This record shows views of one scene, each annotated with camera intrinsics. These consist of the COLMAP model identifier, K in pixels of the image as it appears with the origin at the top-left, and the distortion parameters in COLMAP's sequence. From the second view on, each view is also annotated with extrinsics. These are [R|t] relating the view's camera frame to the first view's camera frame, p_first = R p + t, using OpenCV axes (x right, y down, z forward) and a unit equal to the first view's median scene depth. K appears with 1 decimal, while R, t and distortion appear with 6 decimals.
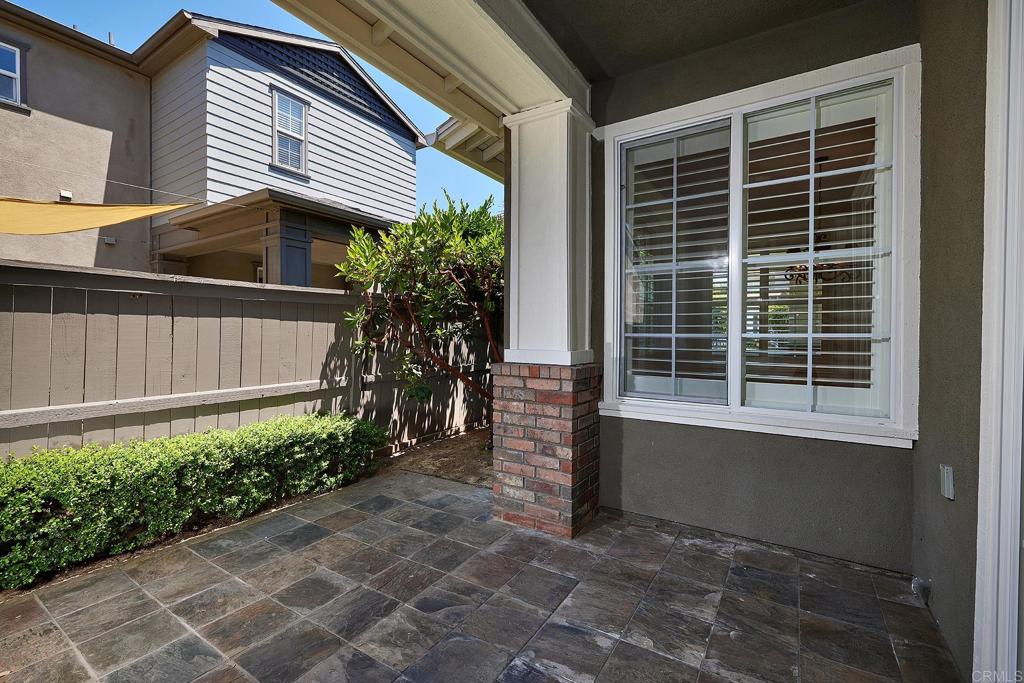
lens RADIAL K [[438.9, 0, 507.2], [0, 438.9, 336.9], [0, 0, 1]] dist [-0.001025, -0.000383]
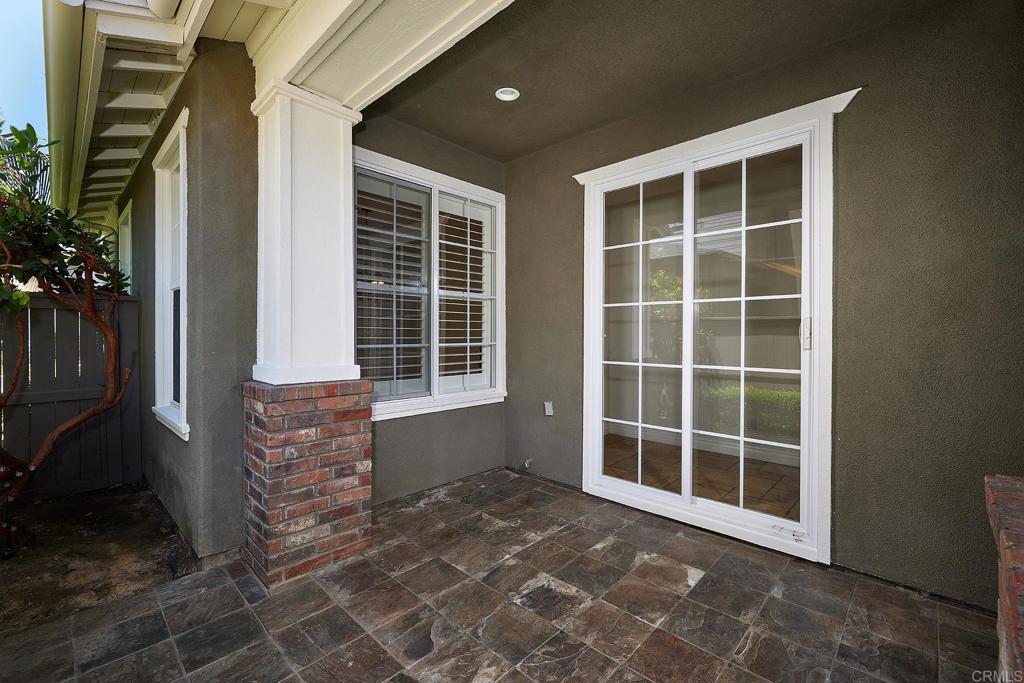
lens RADIAL K [[438.9, 0, 507.2], [0, 438.9, 336.9], [0, 0, 1]] dist [-0.001025, -0.000383]
pose [[0.194246, -0.009161, 0.980910, -0.858741], [0.009071, 0.999930, 0.007542, -0.038942], [-0.980911, 0.007433, 0.194316, 0.526423]]
